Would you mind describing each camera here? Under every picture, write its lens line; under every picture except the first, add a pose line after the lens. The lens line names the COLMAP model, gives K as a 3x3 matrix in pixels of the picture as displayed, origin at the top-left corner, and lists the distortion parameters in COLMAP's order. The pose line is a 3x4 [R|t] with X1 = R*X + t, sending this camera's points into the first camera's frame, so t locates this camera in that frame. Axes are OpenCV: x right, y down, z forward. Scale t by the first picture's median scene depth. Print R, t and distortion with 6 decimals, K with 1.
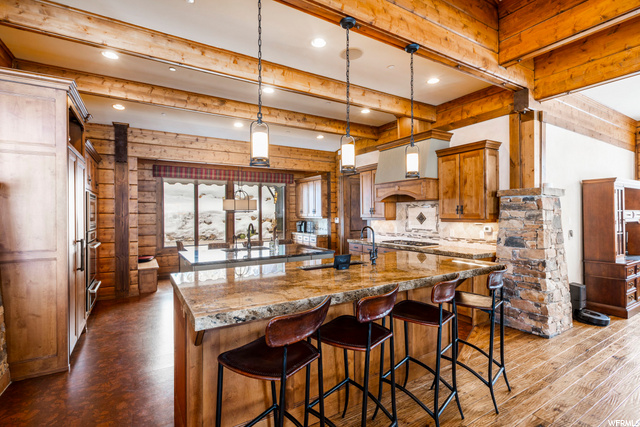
lens RADIAL K [[291.5, 0, 320.8], [0, 291.5, 213.2], [0, 0, 1]] dist [0.003063, 0.000953]
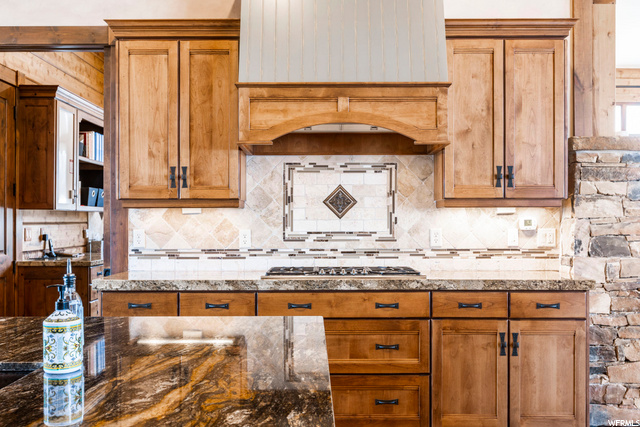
lens RADIAL K [[638.3, 0, 319.4], [0, 638.3, 215.5], [0, 0, 1]] dist [-0.004456, 0.000000]
pose [[0.534790, 0.007907, 0.844948, -0.458955], [-0.002132, 0.999966, -0.008008, 0.055511], [-0.844982, 0.002482, 0.534788, 0.812084]]
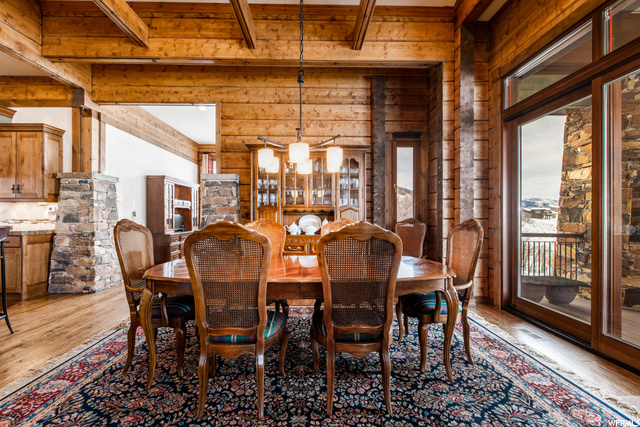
lens RADIAL K [[291.5, 0, 321.9], [0, 291.5, 217.4], [0, 0, 1]] dist [0.003063, 0.000953]
pose [[0.513594, 0.005796, 0.858013, 0.176394], [0.001713, 0.999968, -0.007780, 0.102108], [-0.858031, 0.005465, 0.513568, -0.422850]]
